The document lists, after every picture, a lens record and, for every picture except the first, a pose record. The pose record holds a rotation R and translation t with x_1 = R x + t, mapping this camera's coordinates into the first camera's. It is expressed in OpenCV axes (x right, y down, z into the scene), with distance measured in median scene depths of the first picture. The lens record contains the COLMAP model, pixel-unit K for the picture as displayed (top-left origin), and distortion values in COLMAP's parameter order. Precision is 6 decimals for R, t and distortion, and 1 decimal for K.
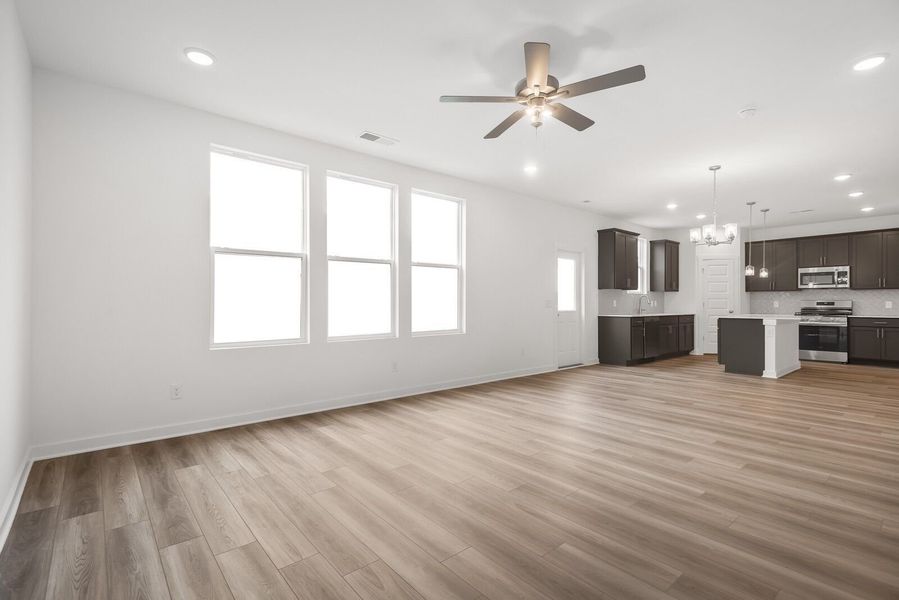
lens RADIAL K [[419.3, 0, 447.1], [0, 419.3, 300.2], [0, 0, 1]] dist [0.010164, -0.001055]
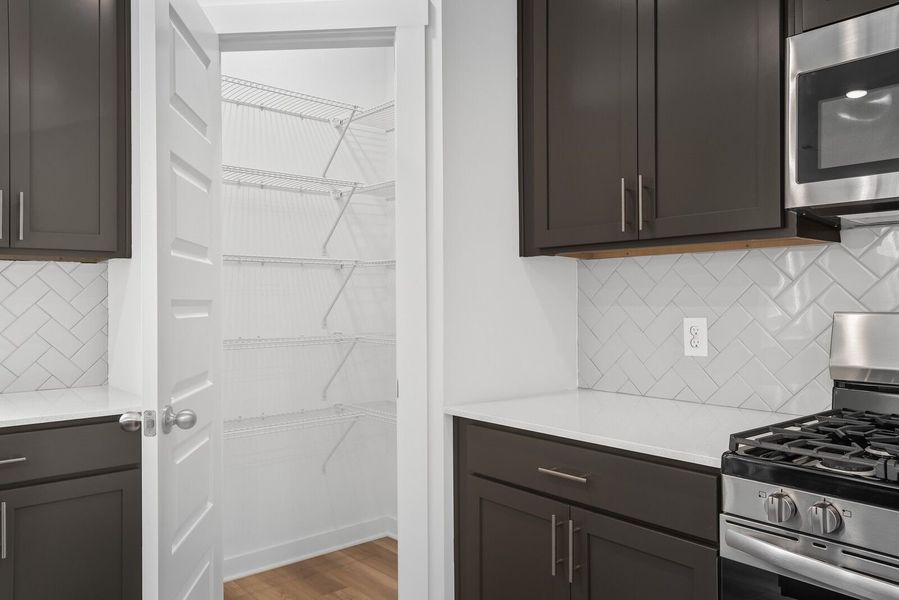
lens RADIAL K [[656.5, 0, 449.5], [0, 656.5, 300.0], [0, 0, 1]] dist [-0.000697, -0.001577]
pose [[0.999940, -0.006299, 0.008995, 0.991884], [0.006272, 0.999976, 0.003061, -0.006813], [-0.009014, -0.003004, 0.999955, 1.104080]]
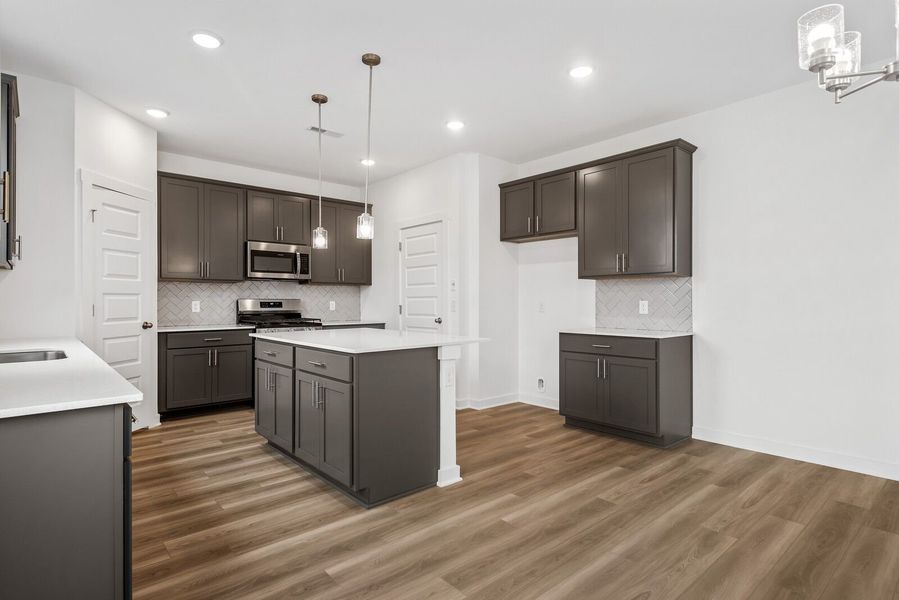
lens RADIAL K [[468.8, 0, 441.6], [0, 468.8, 302.2], [0, 0, 1]] dist [0.013302, 0.000213]
pose [[-0.006201, -0.005596, 0.999965, 0.291157], [-0.007487, 0.999957, 0.005549, -0.001452], [-0.999953, -0.007453, -0.006243, 1.009528]]
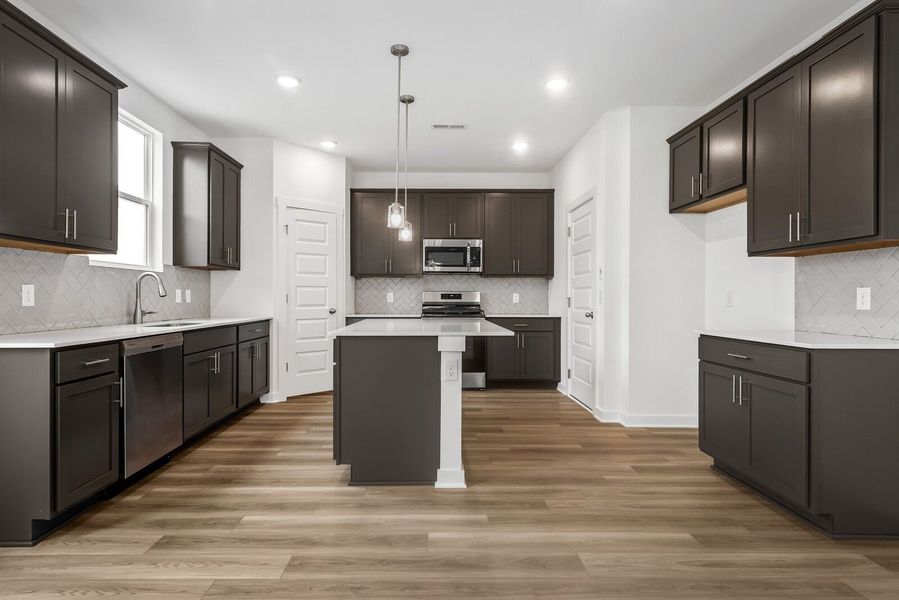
lens RADIAL K [[475.0, 0, 432.2], [0, 475.0, 298.0], [0, 0, 1]] dist [0.010871, -0.000500]
pose [[0.642969, -0.001323, 0.765891, 0.417387], [-0.007324, 0.999942, 0.007876, 0.006403], [-0.765857, -0.010674, 0.642922, 0.731683]]
